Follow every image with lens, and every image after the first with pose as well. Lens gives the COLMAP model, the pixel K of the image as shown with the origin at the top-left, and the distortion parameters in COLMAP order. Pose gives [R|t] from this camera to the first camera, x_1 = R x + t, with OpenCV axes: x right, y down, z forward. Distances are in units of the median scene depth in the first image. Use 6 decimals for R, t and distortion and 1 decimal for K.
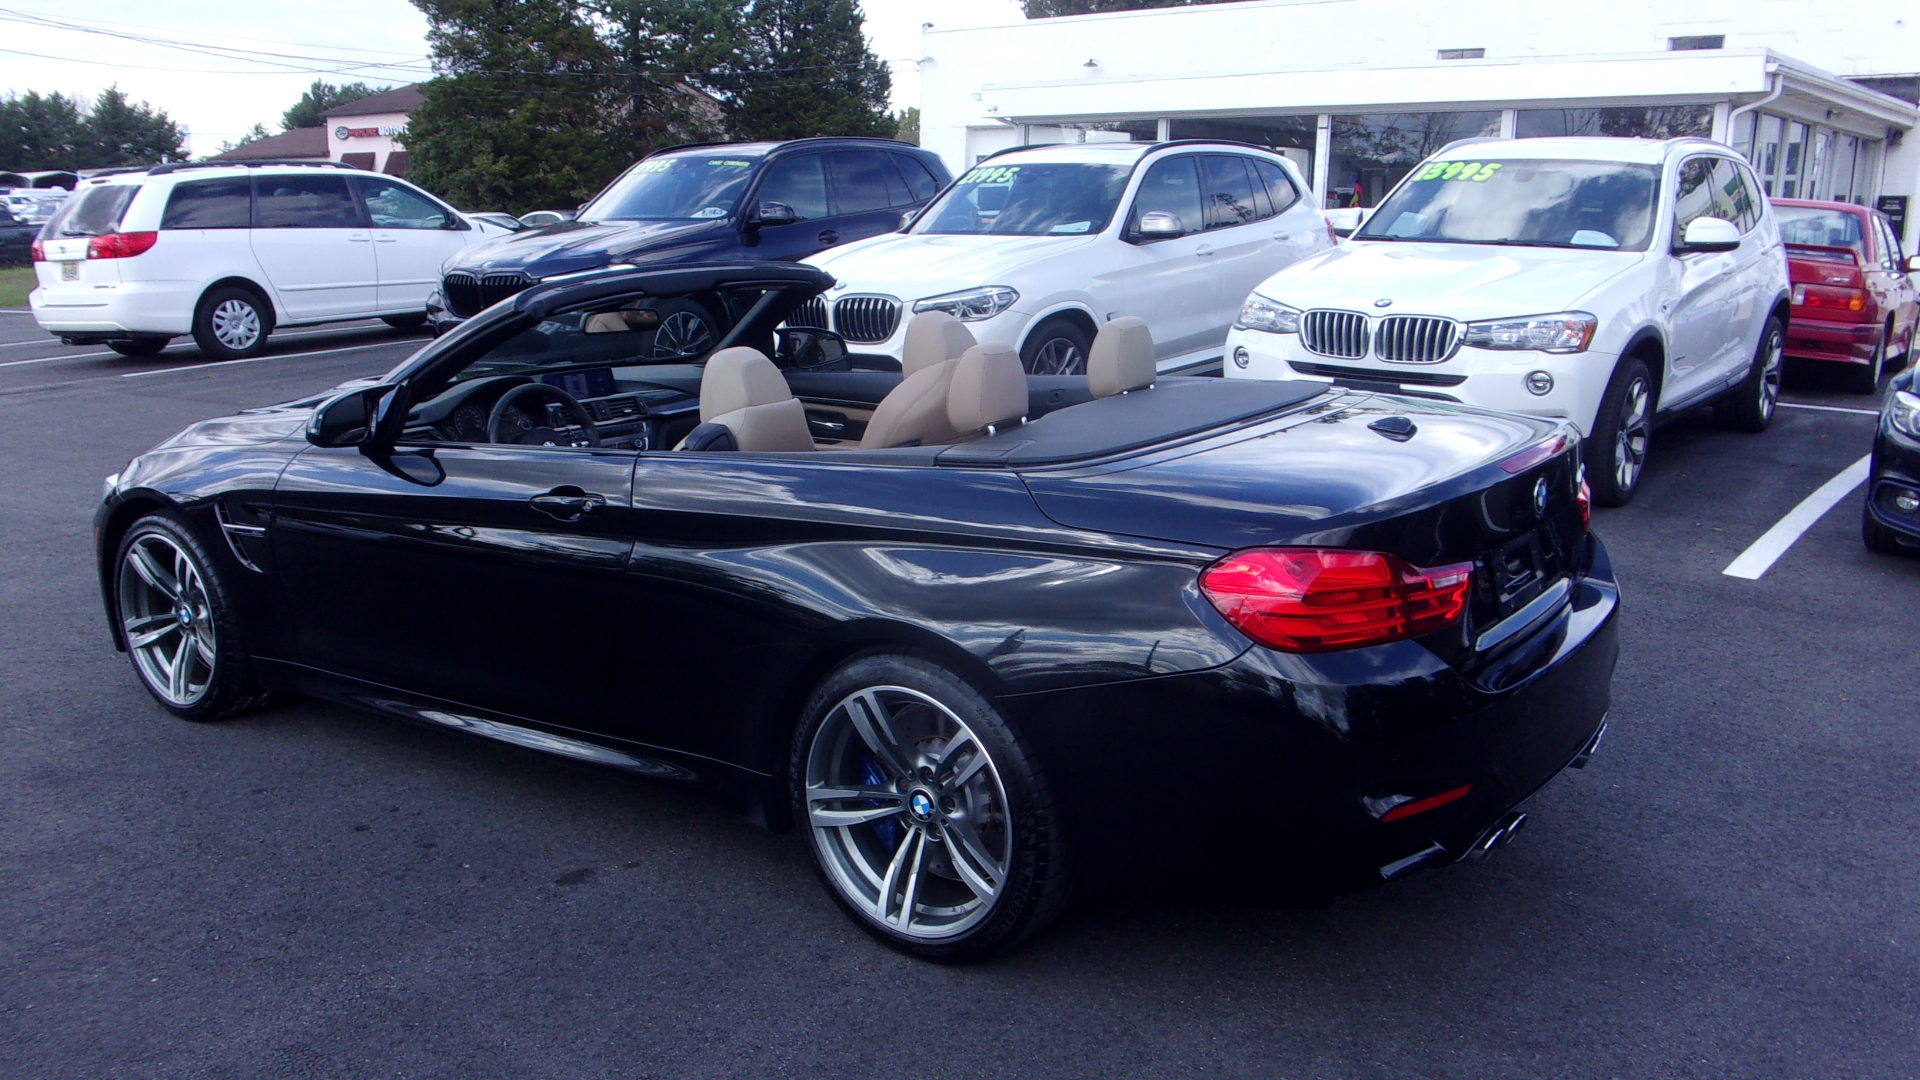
lens RADIAL K [[1654.0, 0, 958.6], [0, 1654.0, 532.1], [0, 0, 1]] dist [-0.005386, -0.008462]
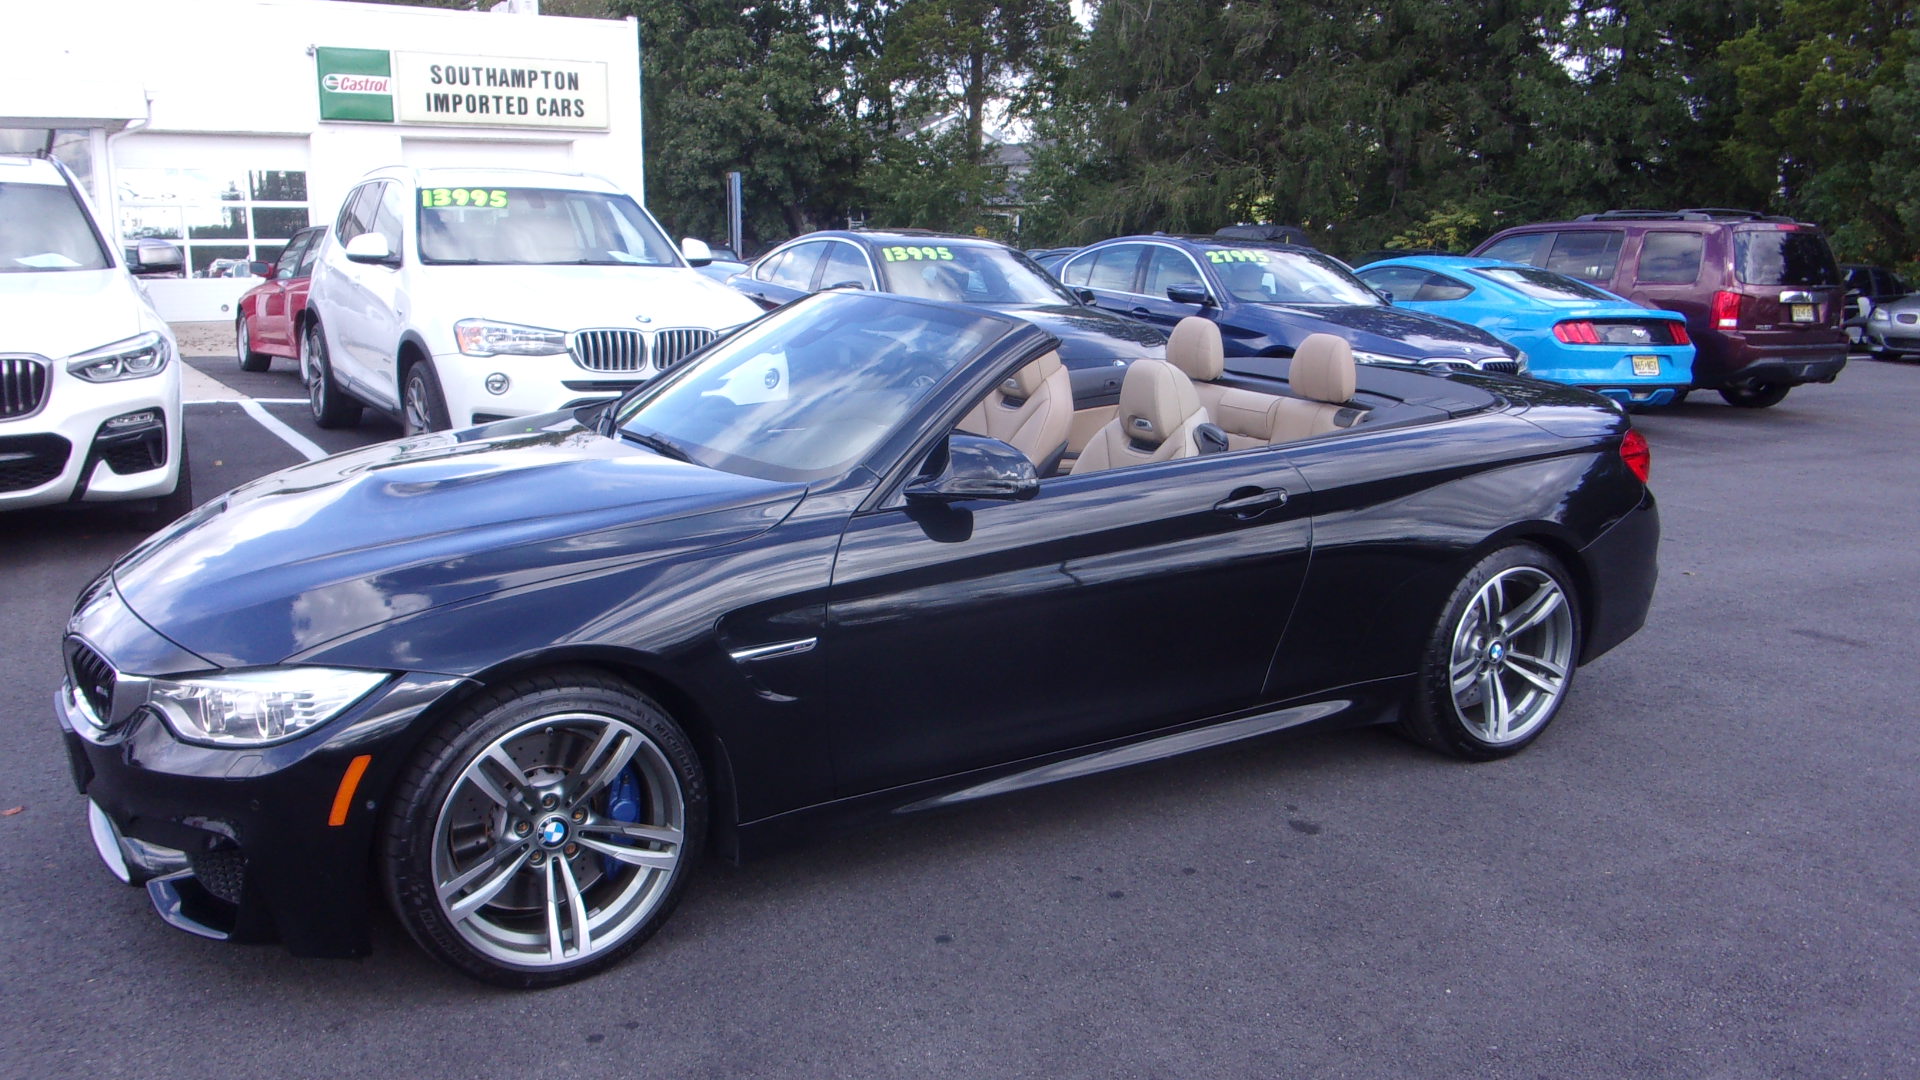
lens RADIAL K [[1644.4, 0, 963.2], [0, 1644.4, 535.6], [0, 0, 1]] dist [-0.000025, 0.004192]
pose [[0.428464, -0.172398, 0.886960, -0.392639], [0.182664, 0.977888, 0.101832, -0.042976], [-0.884903, 0.118384, 0.450480, 0.205755]]
